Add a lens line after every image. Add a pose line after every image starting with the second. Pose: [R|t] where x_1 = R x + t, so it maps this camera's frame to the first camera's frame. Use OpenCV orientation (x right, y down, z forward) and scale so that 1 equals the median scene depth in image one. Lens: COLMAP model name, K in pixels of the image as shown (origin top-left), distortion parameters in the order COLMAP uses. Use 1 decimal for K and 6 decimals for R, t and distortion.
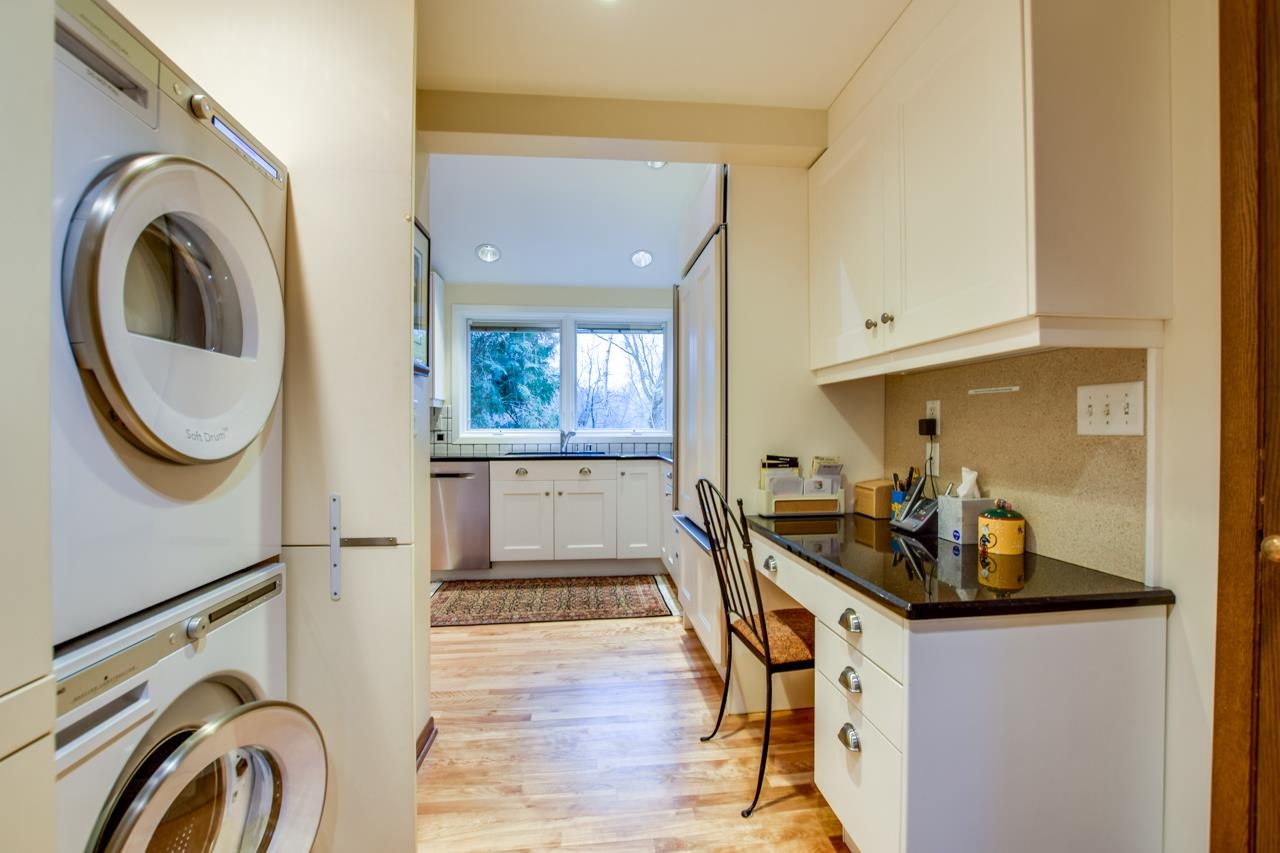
lens RADIAL K [[570.6, 0, 646.0], [0, 570.6, 427.1], [0, 0, 1]] dist [-0.040142, 0.007710]
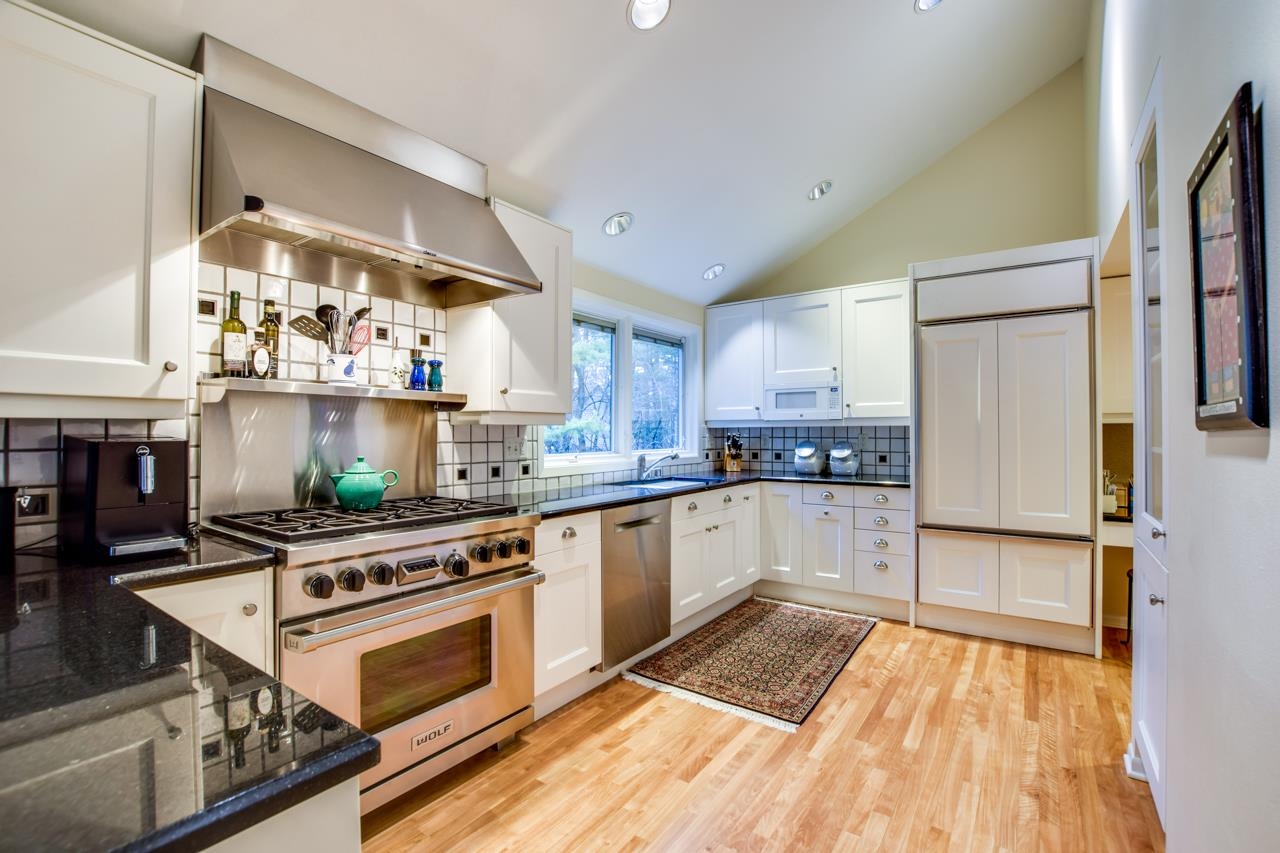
lens RADIAL K [[563.4, 0, 640.4], [0, 563.4, 429.3], [0, 0, 1]] dist [-0.044188, 0.005597]
pose [[0.663532, 0.004501, 0.748135, -0.771965], [0.001140, 0.999975, -0.007027, -0.024896], [-0.748147, 0.005516, 0.663510, 0.455201]]
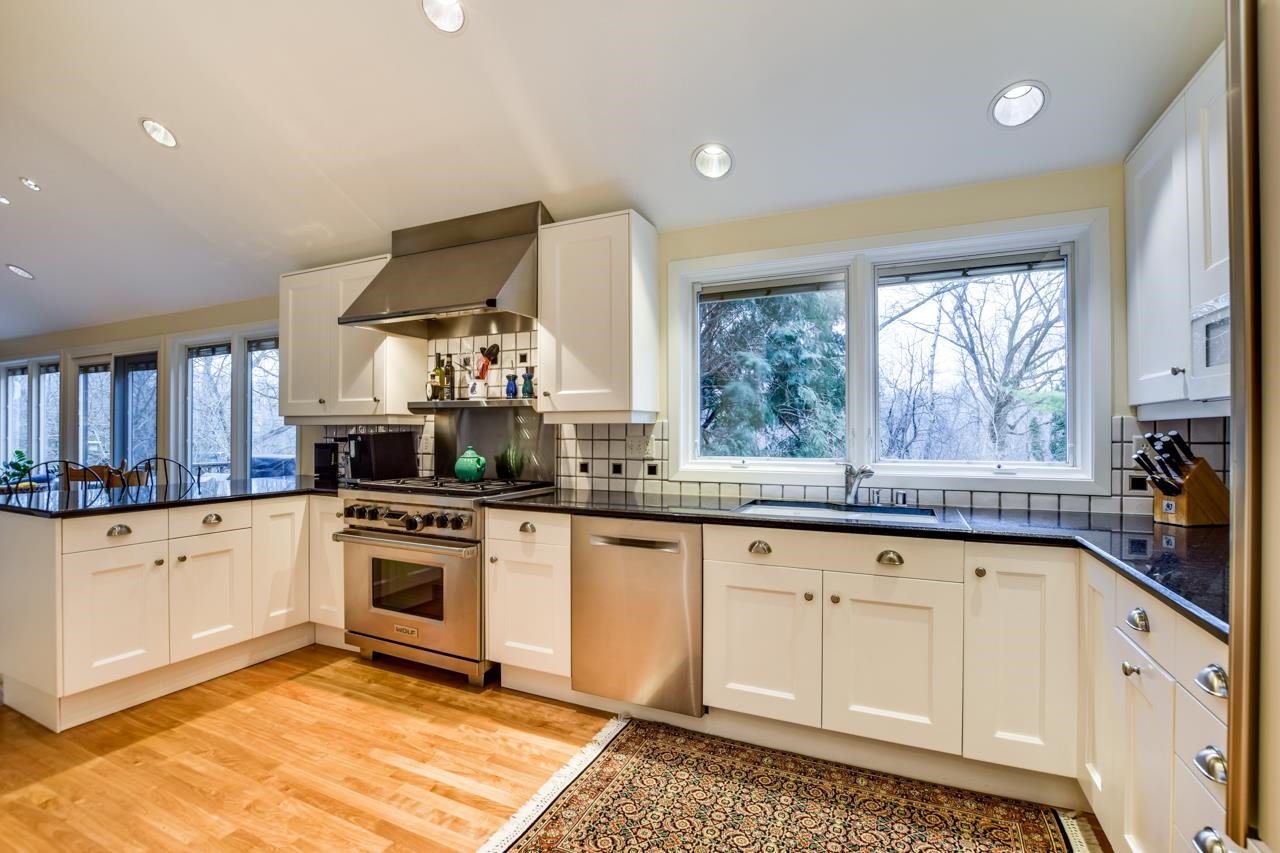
lens RADIAL K [[570.6, 0, 646.0], [0, 570.6, 427.1], [0, 0, 1]] dist [-0.040142, 0.007710]
pose [[0.859019, -0.002878, -0.511936, -0.035514], [-0.001871, 0.999960, -0.008760, -0.024666], [0.511941, 0.008483, 0.858979, 0.437770]]
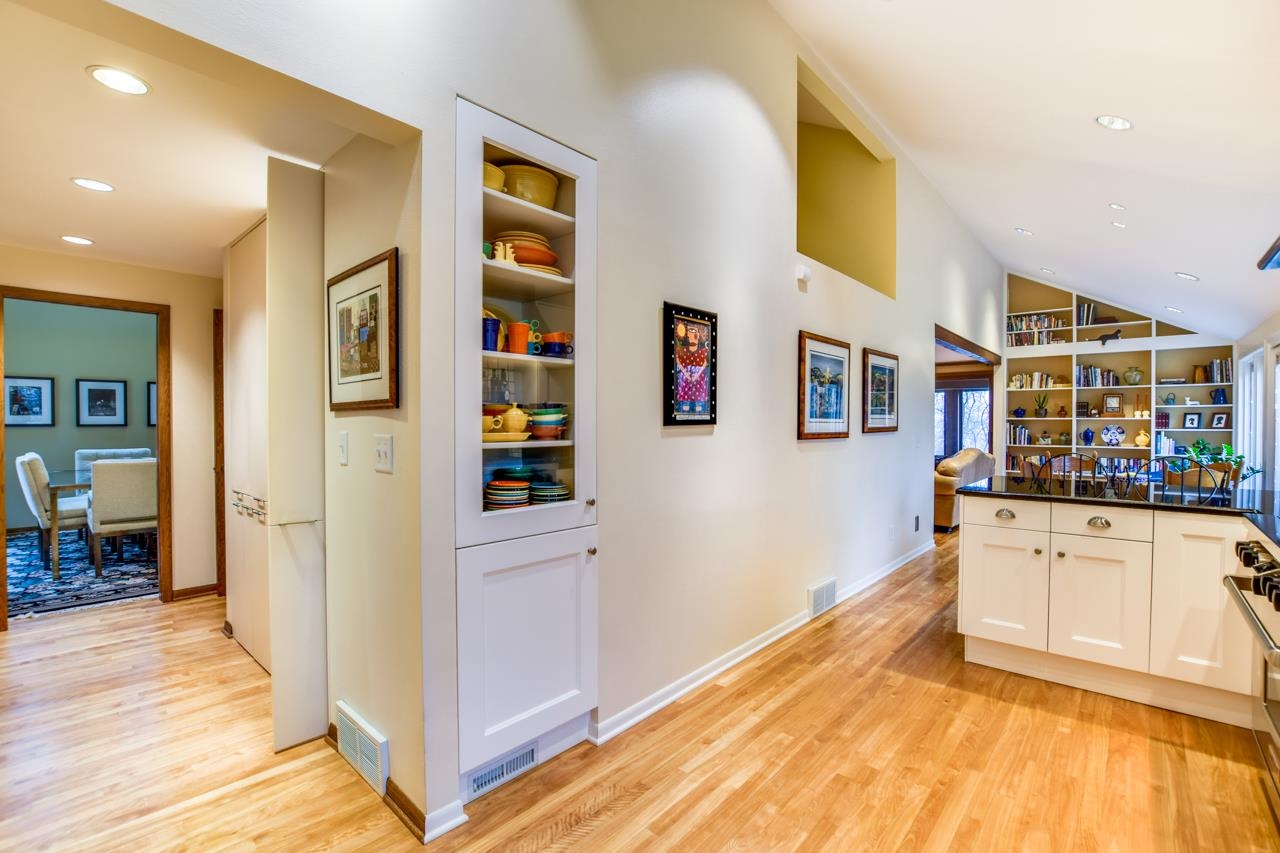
lens RADIAL K [[563.4, 0, 640.4], [0, 563.4, 429.3], [0, 0, 1]] dist [-0.044188, 0.005597]
pose [[-0.748035, 0.006359, -0.663629, -0.037722], [-0.002701, 0.999917, 0.012625, -0.028567], [0.663654, 0.011236, -0.747956, 0.812326]]
